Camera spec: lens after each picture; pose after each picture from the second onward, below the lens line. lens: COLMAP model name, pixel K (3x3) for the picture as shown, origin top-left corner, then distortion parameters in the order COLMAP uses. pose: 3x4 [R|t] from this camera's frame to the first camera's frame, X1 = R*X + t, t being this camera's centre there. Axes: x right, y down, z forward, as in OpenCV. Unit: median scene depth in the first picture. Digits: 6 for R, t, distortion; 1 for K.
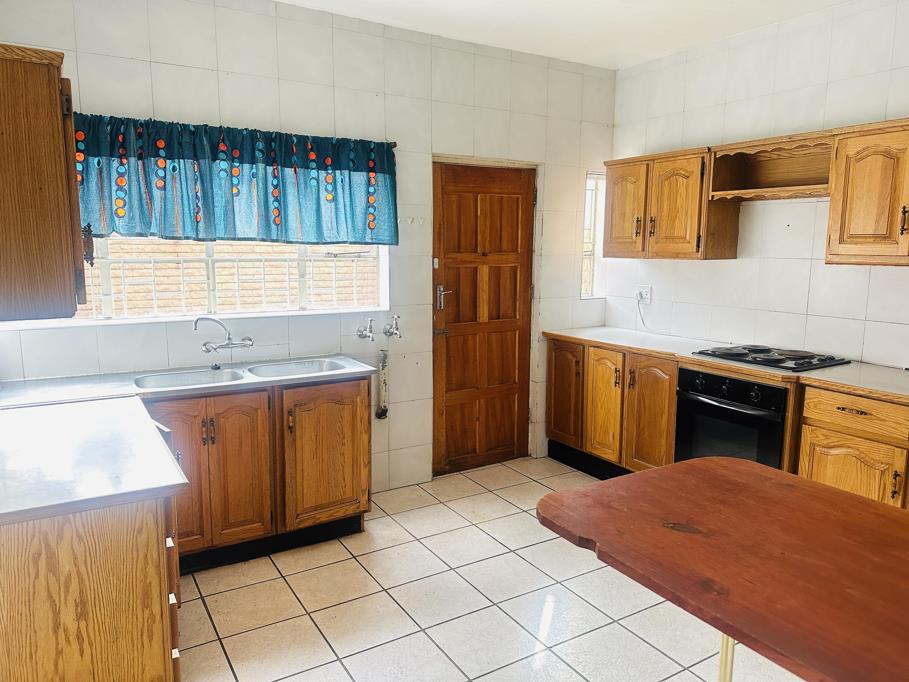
lens RADIAL K [[640.7, 0, 454.5], [0, 640.7, 341.0], [0, 0, 1]] dist [0.081461, -0.093726]
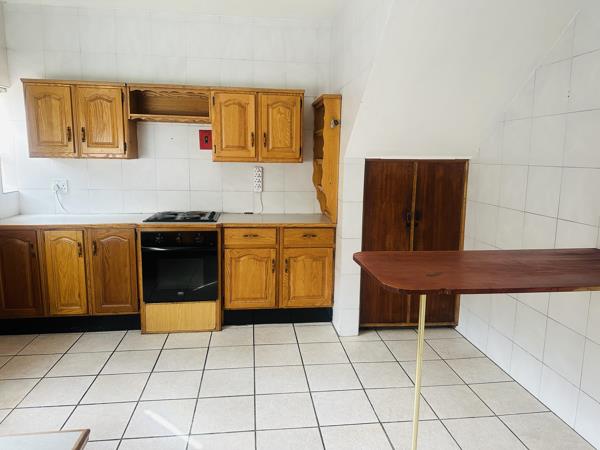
lens RADIAL K [[423.8, 0, 295.6], [0, 423.8, 223.7], [0, 0, 1]] dist [0.071879, -0.069846]
pose [[0.423723, -0.141319, 0.894700, -0.353245], [0.123463, 0.987546, 0.097513, -0.027805], [-0.897338, 0.069144, 0.435894, 0.236767]]
